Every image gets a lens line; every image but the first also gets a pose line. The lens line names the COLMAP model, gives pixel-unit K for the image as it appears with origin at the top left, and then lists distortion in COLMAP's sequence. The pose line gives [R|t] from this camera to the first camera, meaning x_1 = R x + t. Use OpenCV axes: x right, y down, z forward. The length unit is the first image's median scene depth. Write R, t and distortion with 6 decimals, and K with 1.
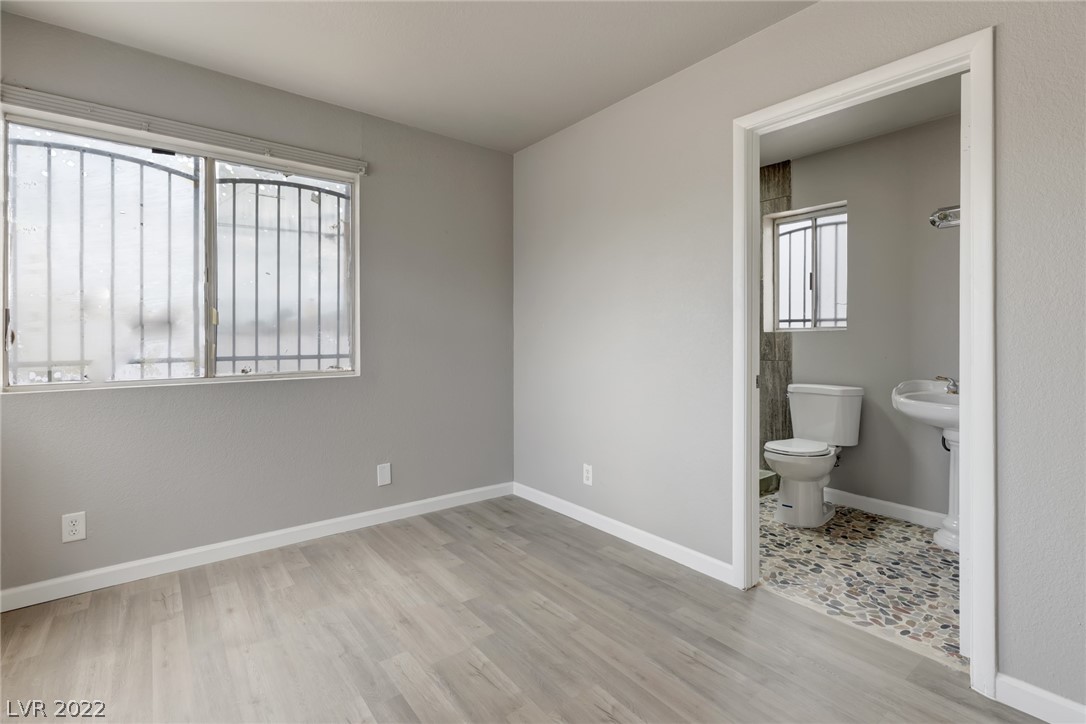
lens RADIAL K [[502.7, 0, 543.6], [0, 502.7, 357.7], [0, 0, 1]] dist [0.003694, 0.000337]
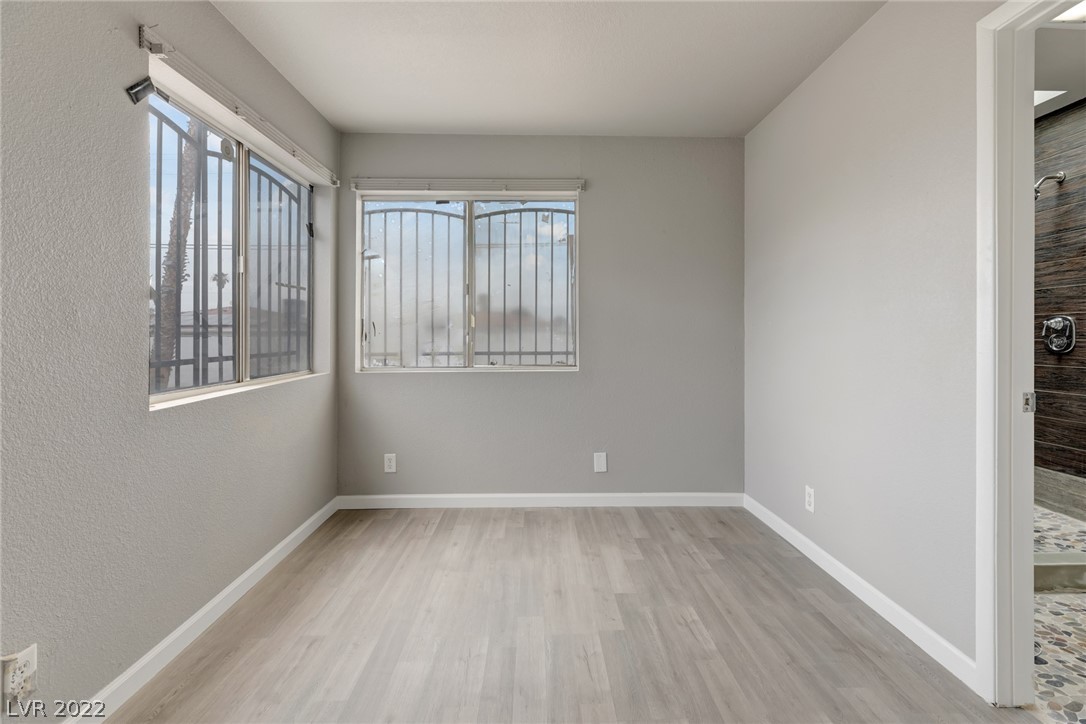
lens RADIAL K [[496.6, 0, 548.5], [0, 496.6, 356.6], [0, 0, 1]] dist [0.002177, -0.000168]
pose [[0.800136, 0.022862, -0.599383, 0.306136], [-0.022410, 0.999715, 0.008215, -0.004119], [0.599400, 0.006859, 0.800420, 0.092029]]
